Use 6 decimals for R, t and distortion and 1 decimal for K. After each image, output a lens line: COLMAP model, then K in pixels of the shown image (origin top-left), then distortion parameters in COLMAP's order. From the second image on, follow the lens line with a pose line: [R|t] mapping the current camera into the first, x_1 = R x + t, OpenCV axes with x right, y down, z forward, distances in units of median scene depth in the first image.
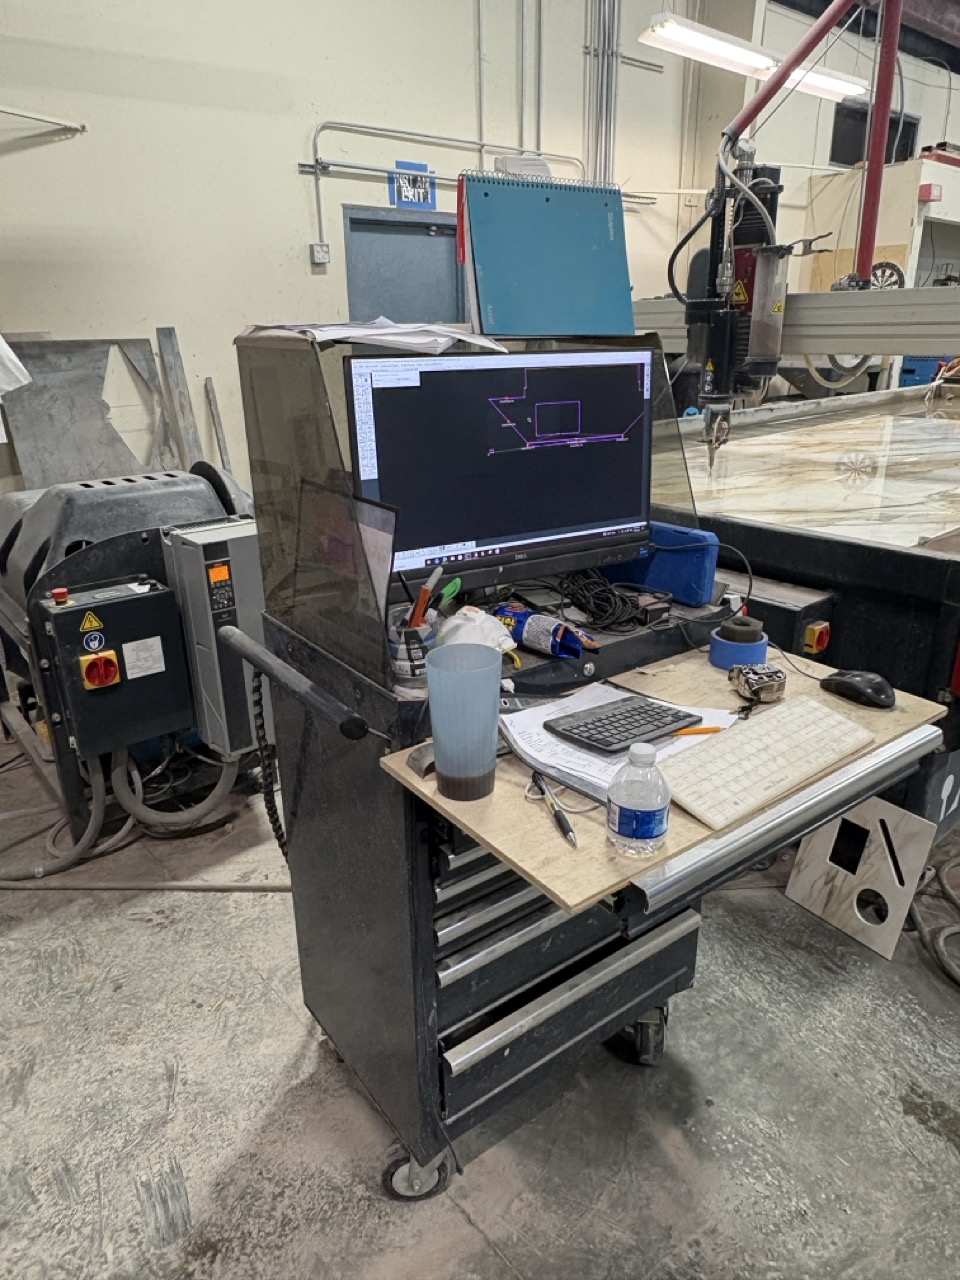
lens RADIAL K [[819.8, 0, 473.5], [0, 819.8, 640.5], [0, 0, 1]] dist [-0.001387, 0.000437]
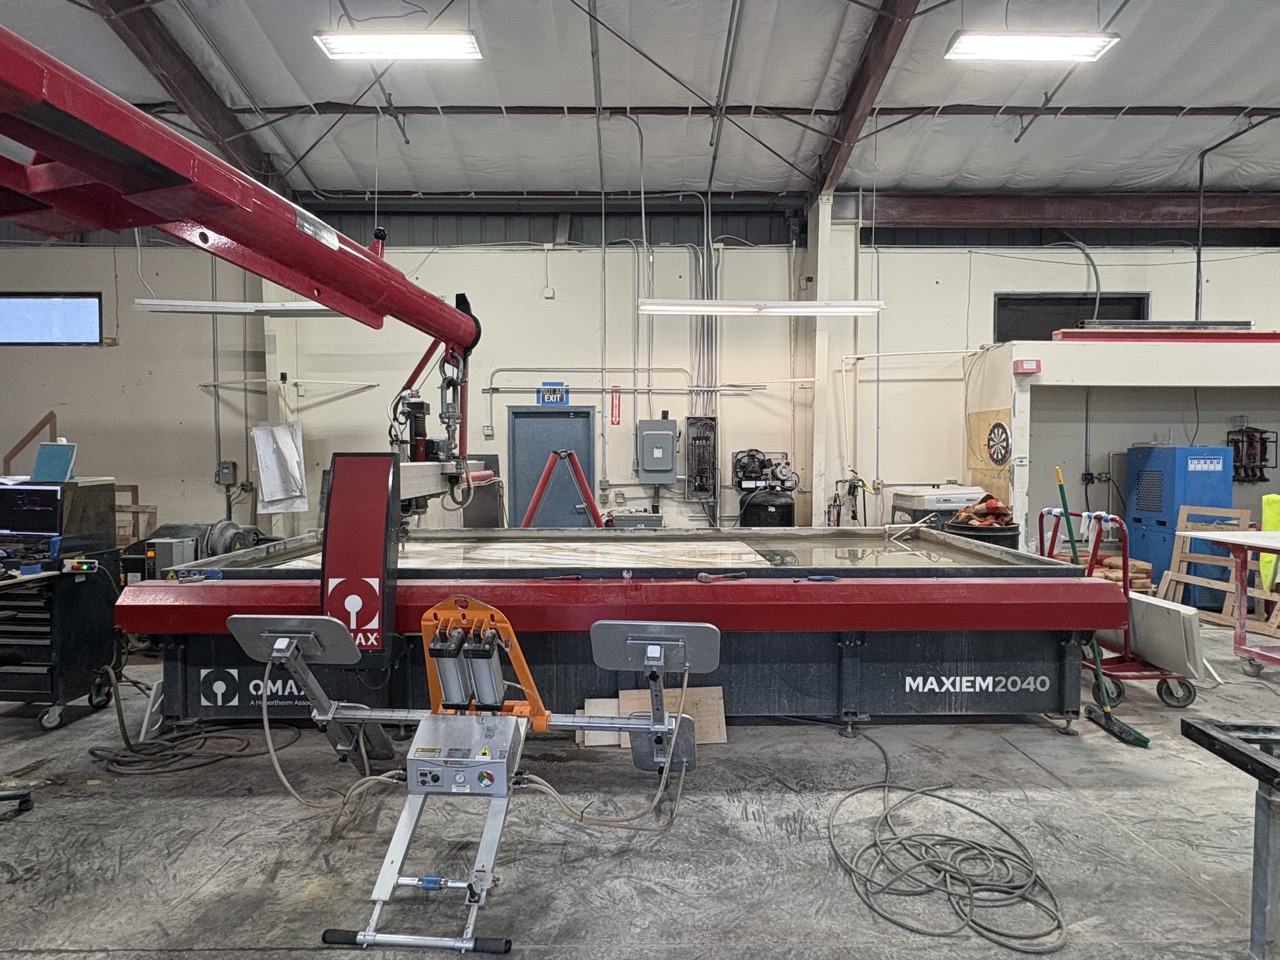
lens RADIAL K [[694.7, 0, 638.7], [0, 694.7, 477.3], [0, 0, 1]] dist [0.003204, -0.002224]
pose [[0.777852, 0.038708, -0.627254, 1.083536], [-0.239109, 0.941264, -0.238432, -0.070200], [0.581182, 0.335447, 0.741419, 0.048924]]
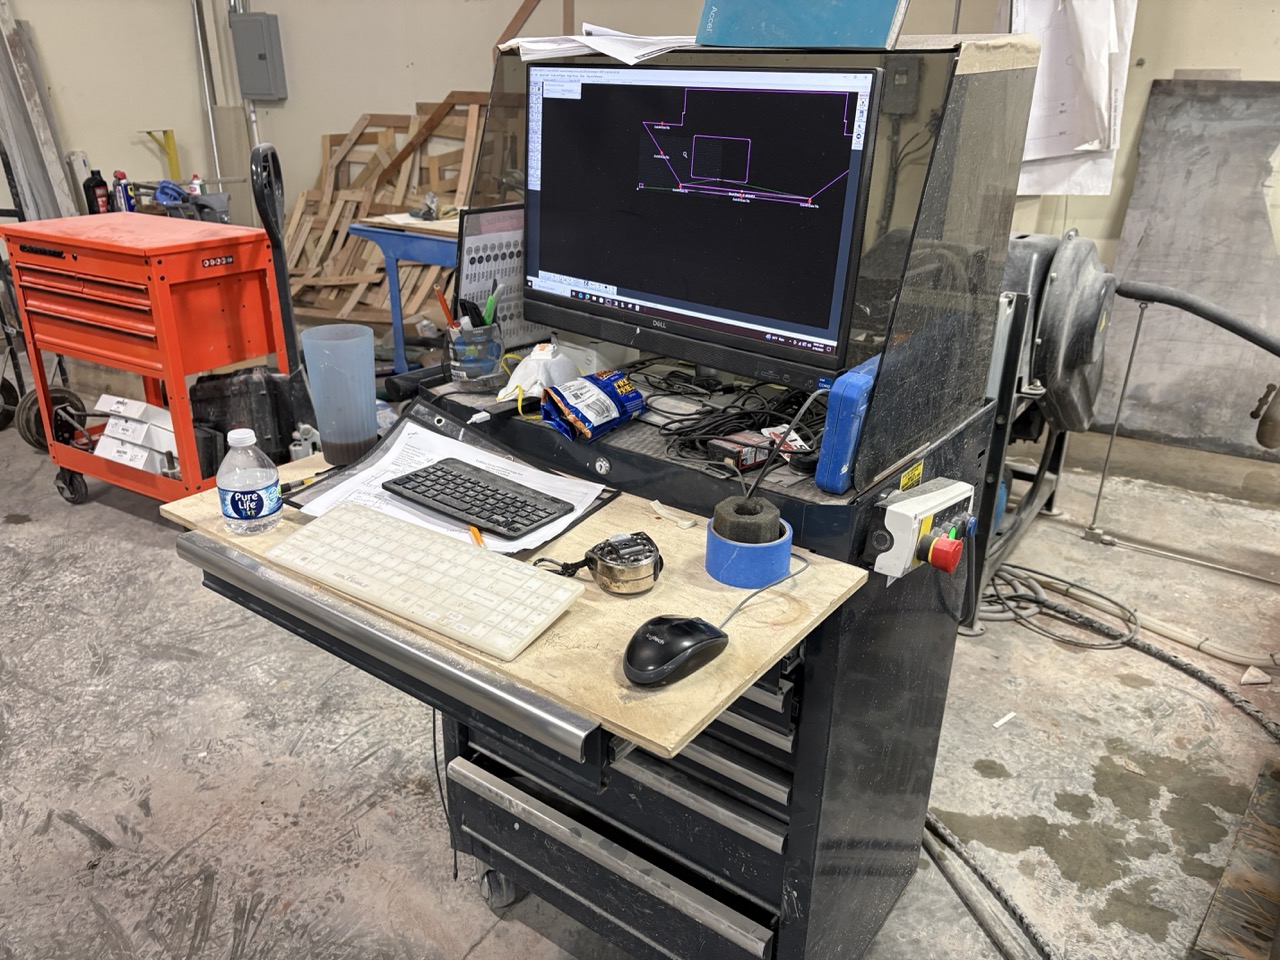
lens RADIAL K [[965.5, 0, 640.8], [0, 965.5, 501.5], [0, 0, 1]] dist [0.011729, -0.003493]
pose [[0.307098, 0.401085, -0.863031, 0.244239], [-0.357663, 0.889013, 0.285891, -0.054478], [0.881912, 0.220877, 0.416467, 0.157733]]
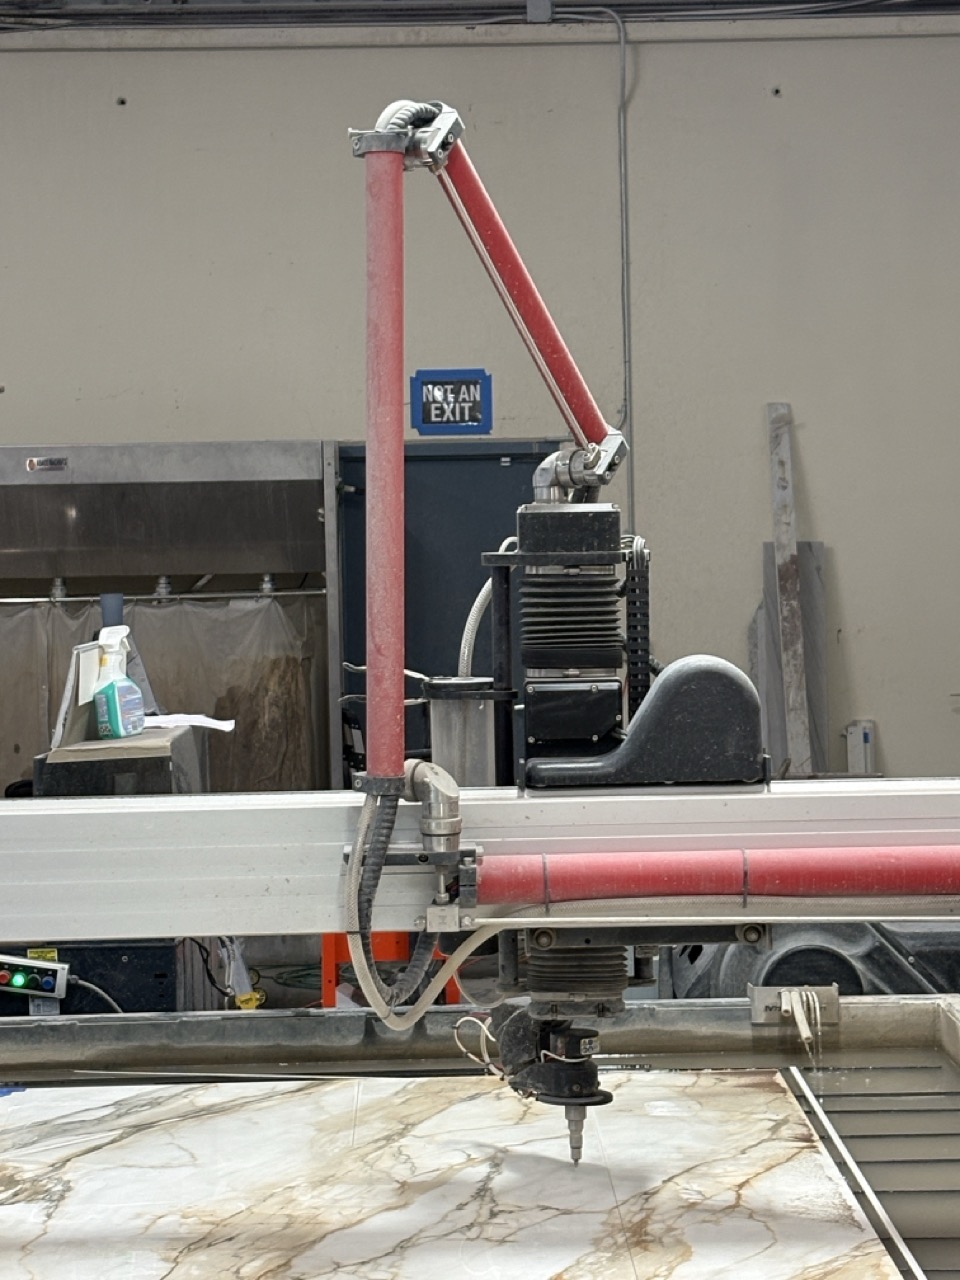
lens RADIAL K [[3062.3, 0, 486.7], [0, 3062.3, 648.2], [0, 0, 1]] dist [0.176133, 0.000000]
pose [[-0.615598, 0.077308, -0.784259, 0.991189], [-0.254592, 0.922304, 0.290755, -0.582709], [0.745803, 0.378654, -0.548086, 1.130546]]
